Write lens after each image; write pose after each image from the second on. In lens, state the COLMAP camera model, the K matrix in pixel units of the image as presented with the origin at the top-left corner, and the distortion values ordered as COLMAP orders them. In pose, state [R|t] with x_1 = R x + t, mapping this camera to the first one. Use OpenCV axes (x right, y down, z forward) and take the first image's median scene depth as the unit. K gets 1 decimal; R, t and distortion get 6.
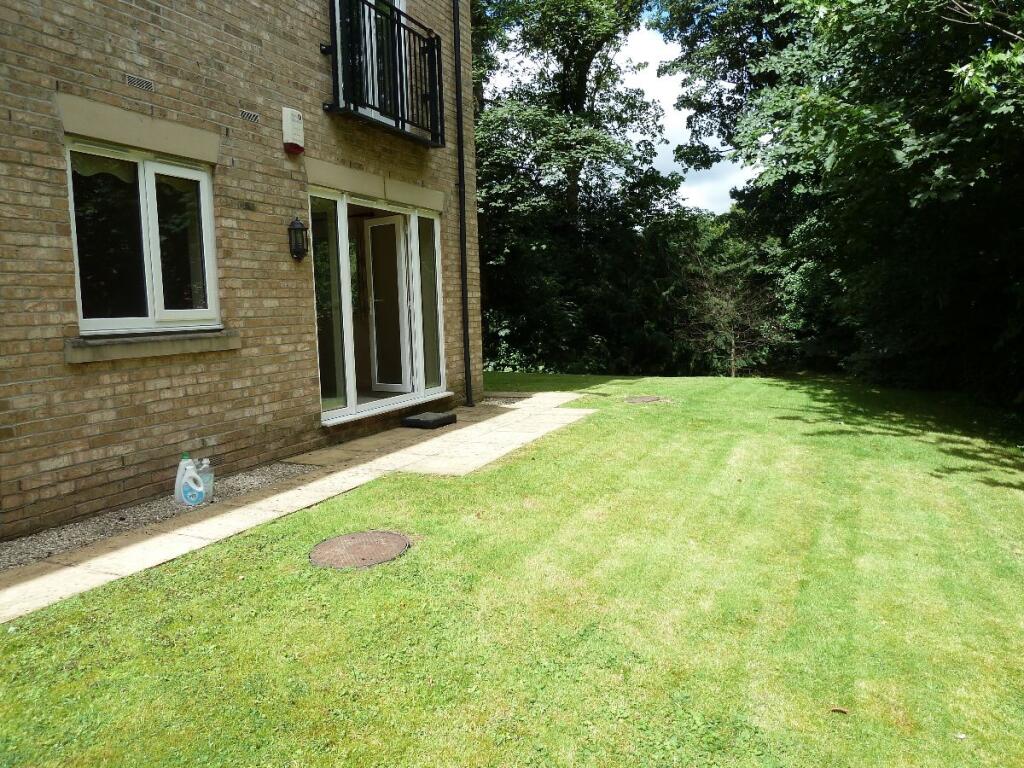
lens RADIAL K [[756.8, 0, 512.0], [0, 756.8, 384.0], [0, 0, 1]] dist [-0.001697, 0.004857]
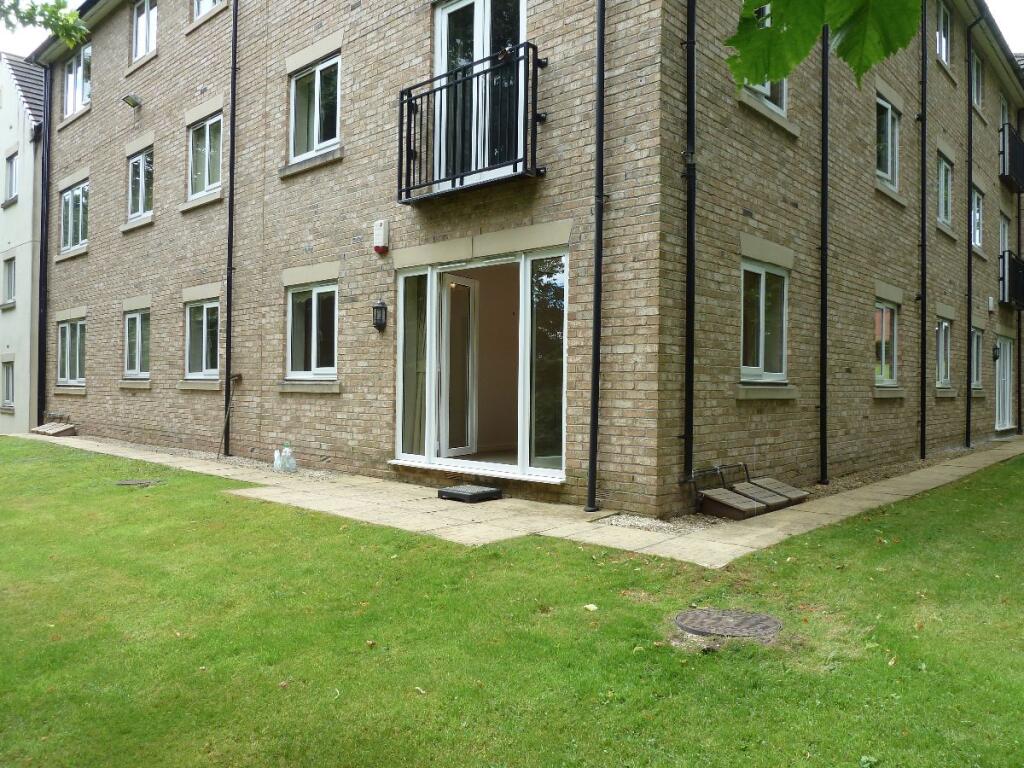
lens RADIAL K [[756.8, 0, 512.0], [0, 756.8, 384.0], [0, 0, 1]] dist [-0.001697, 0.004857]
pose [[-0.321976, 0.012722, -0.946662, 0.930018], [-0.106436, 0.993084, 0.049547, -0.167681], [0.940746, 0.116712, -0.318396, 1.707692]]
